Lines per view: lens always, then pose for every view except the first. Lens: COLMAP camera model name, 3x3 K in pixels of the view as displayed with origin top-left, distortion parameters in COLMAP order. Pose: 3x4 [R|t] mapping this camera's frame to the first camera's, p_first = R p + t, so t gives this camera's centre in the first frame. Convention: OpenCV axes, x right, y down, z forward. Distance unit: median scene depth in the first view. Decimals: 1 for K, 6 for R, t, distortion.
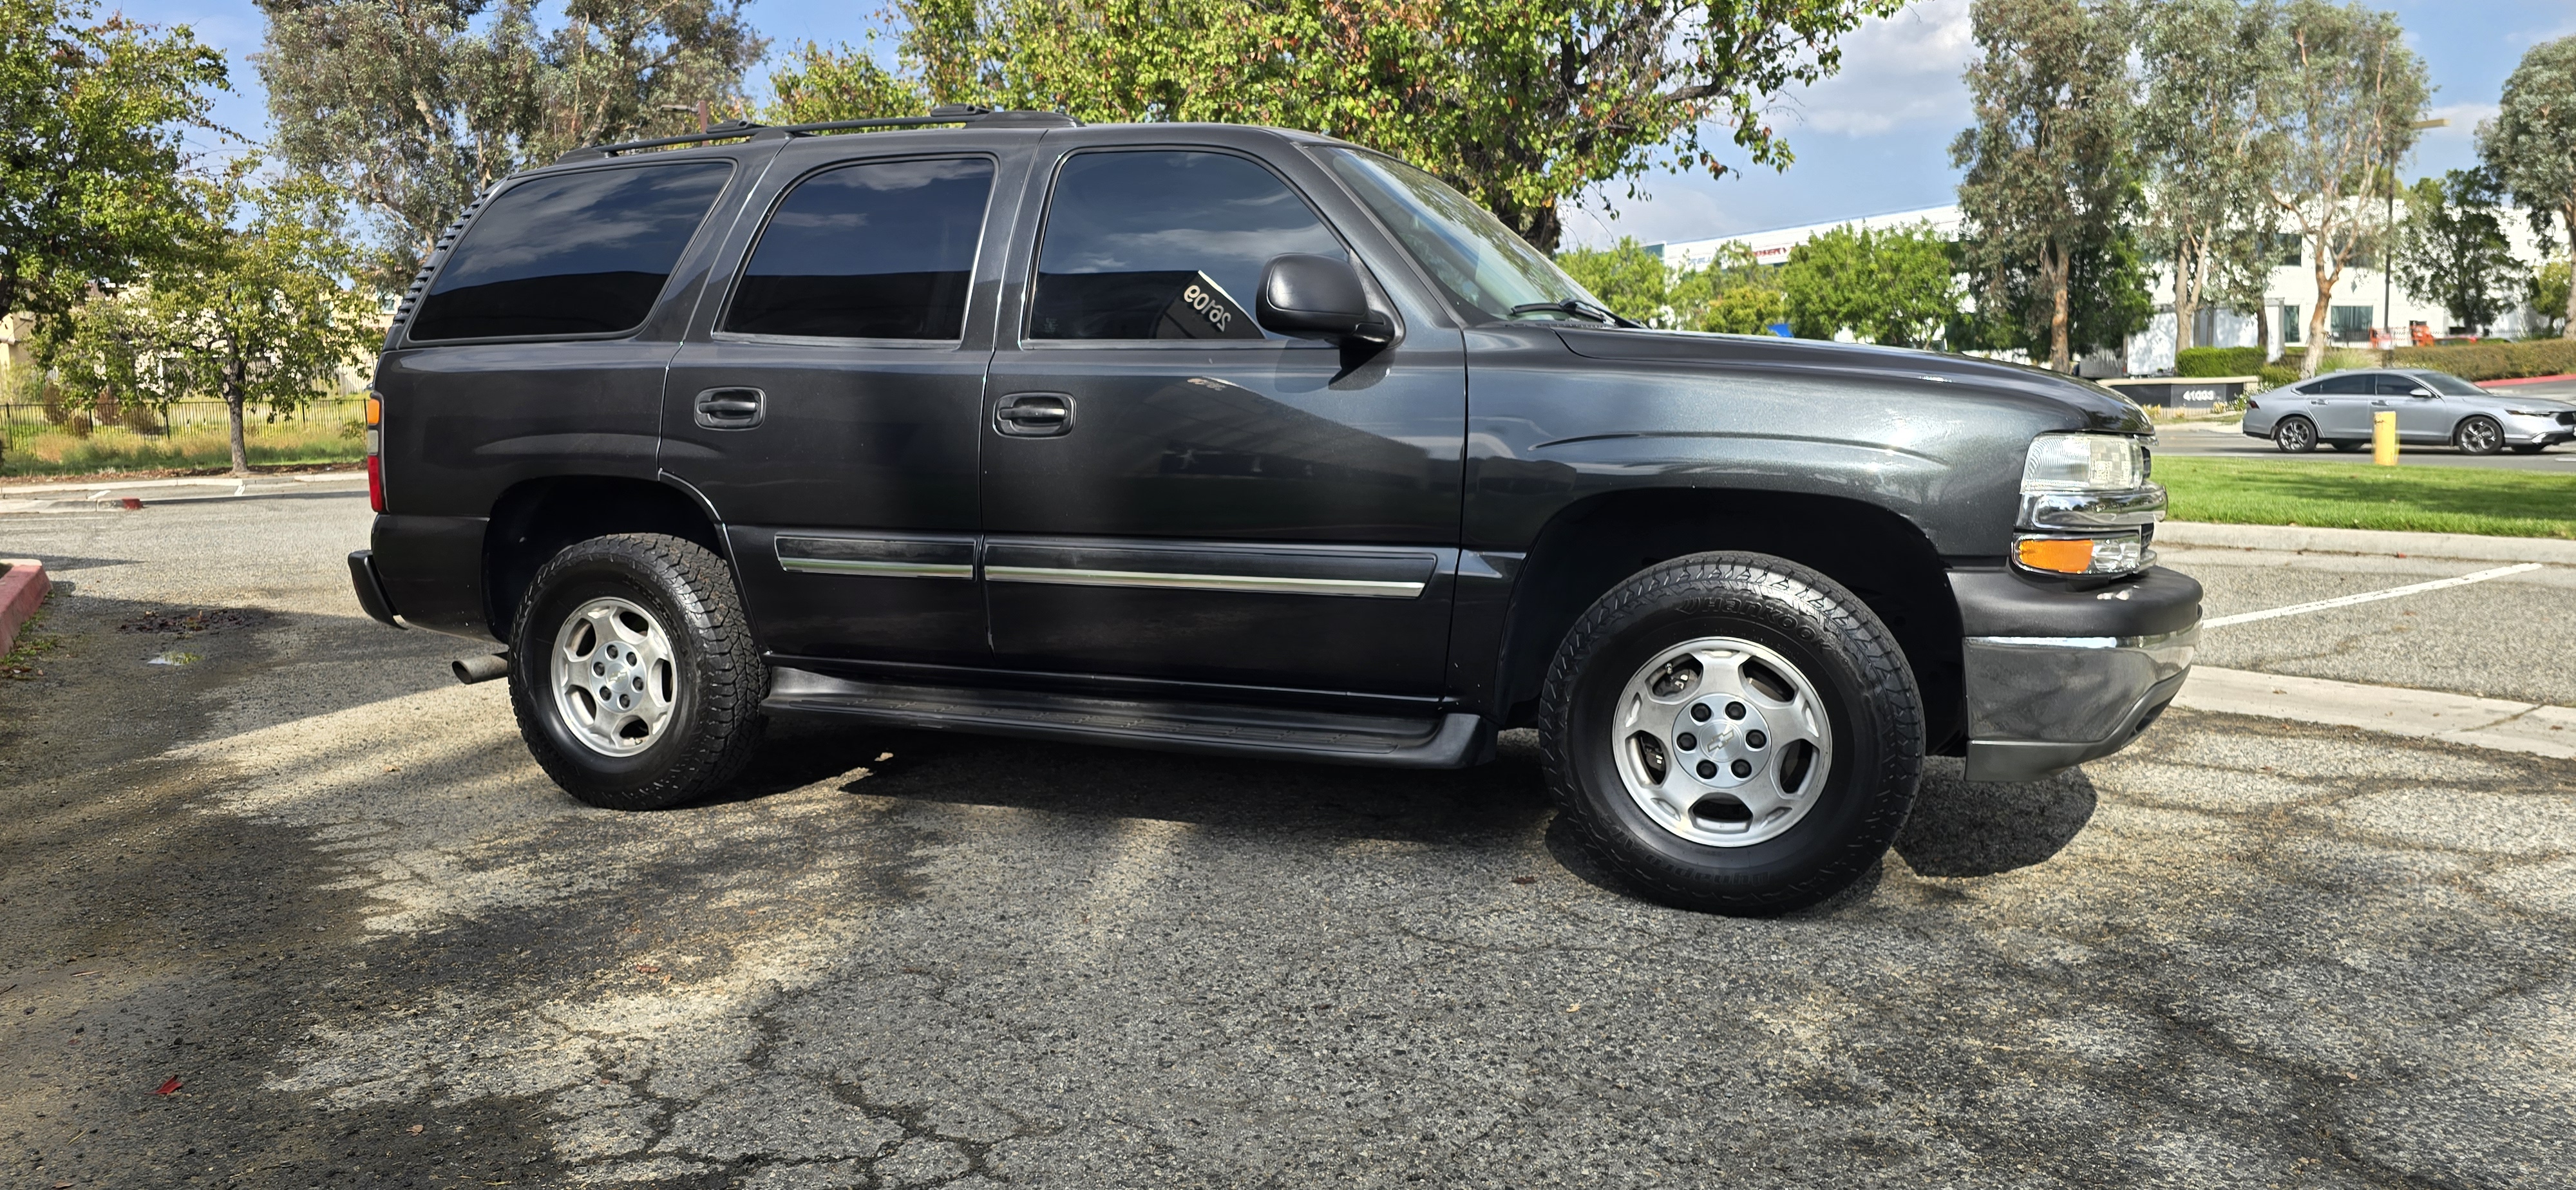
lens RADIAL K [[1736.5, 0, 1225.2], [0, 1736.5, 595.1], [0, 0, 1]] dist [0.064834, -0.068958]
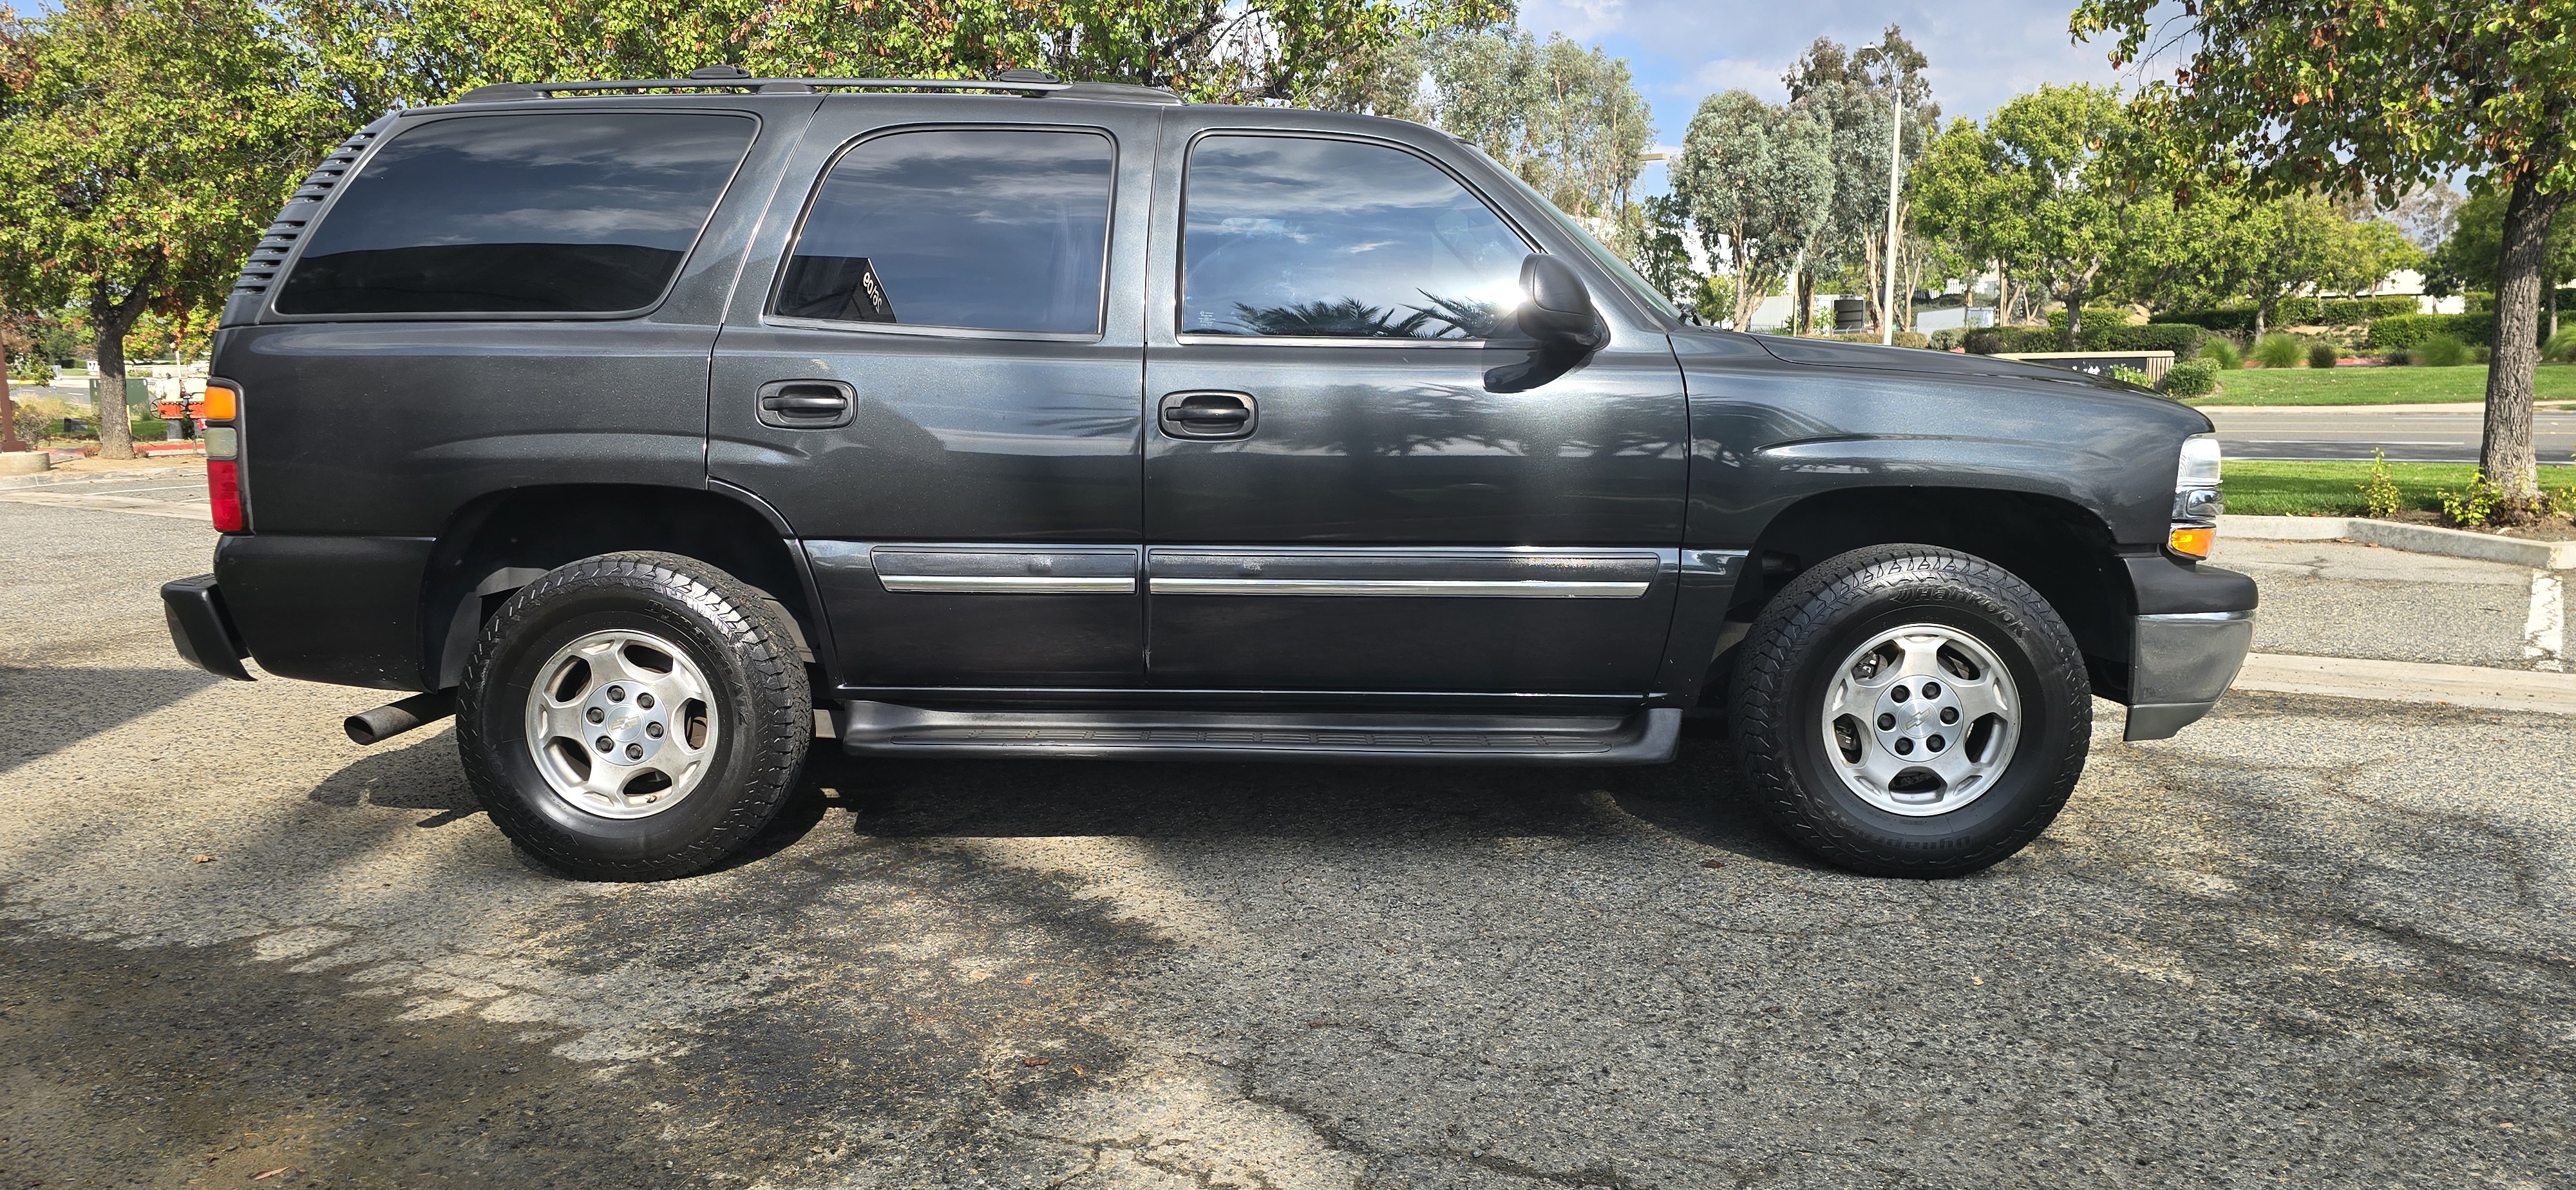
lens RADIAL K [[1736.5, 0, 1226.8], [0, 1736.5, 581.2], [0, 0, 1]] dist [0.064834, -0.068958]
pose [[0.926065, -0.034199, 0.375811, -0.388728], [0.032677, 0.999412, 0.010426, -0.020531], [-0.375946, 0.002625, 0.926638, 0.115474]]
